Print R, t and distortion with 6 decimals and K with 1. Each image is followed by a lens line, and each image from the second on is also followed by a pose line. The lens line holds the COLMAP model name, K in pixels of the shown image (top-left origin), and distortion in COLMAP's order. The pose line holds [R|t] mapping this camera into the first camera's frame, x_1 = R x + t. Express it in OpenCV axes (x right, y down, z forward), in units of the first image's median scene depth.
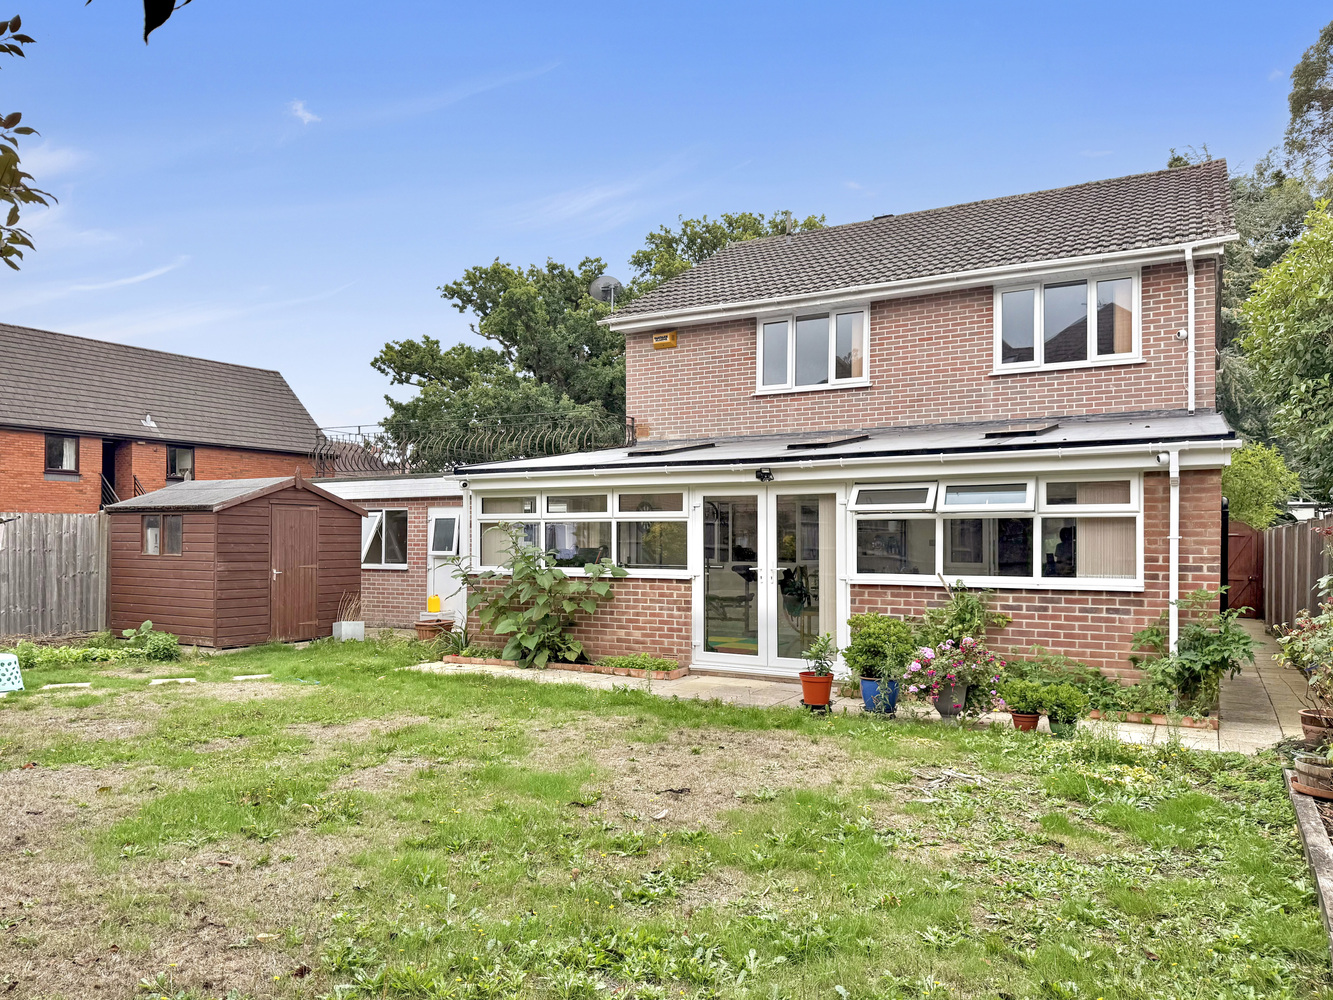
lens RADIAL K [[986.4, 0, 652.7], [0, 986.4, 516.5], [0, 0, 1]] dist [0.057458, -0.072724]
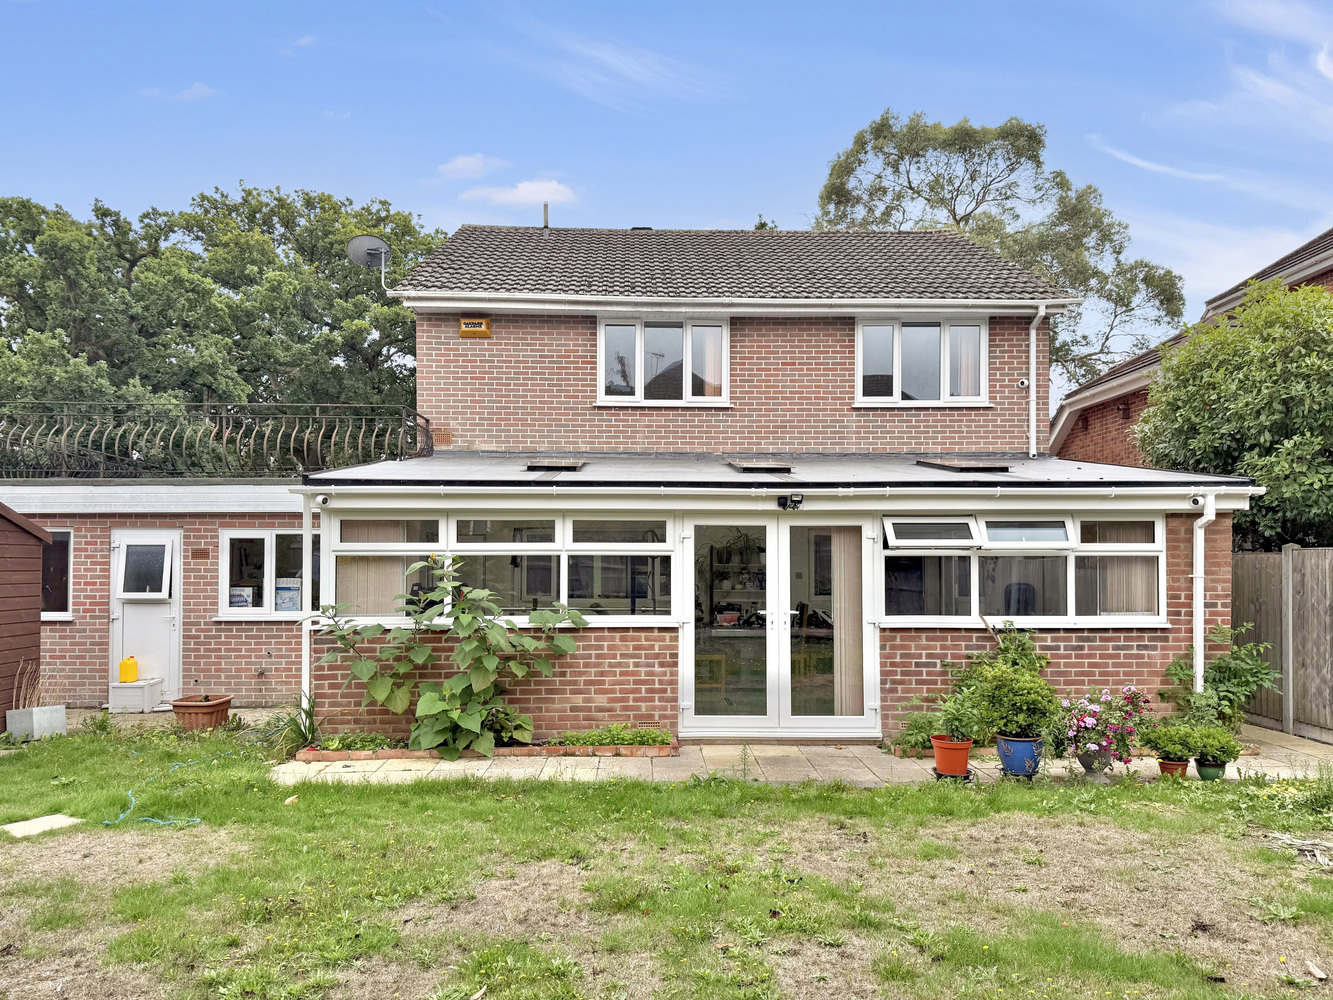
lens RADIAL K [[986.4, 0, 667.9], [0, 986.4, 526.1], [0, 0, 1]] dist [0.057458, -0.072724]
pose [[0.839976, 0.018523, 0.542307, -0.394145], [-0.012164, 0.999809, -0.015309, -0.006737], [-0.542487, 0.006263, 0.840041, 0.309319]]
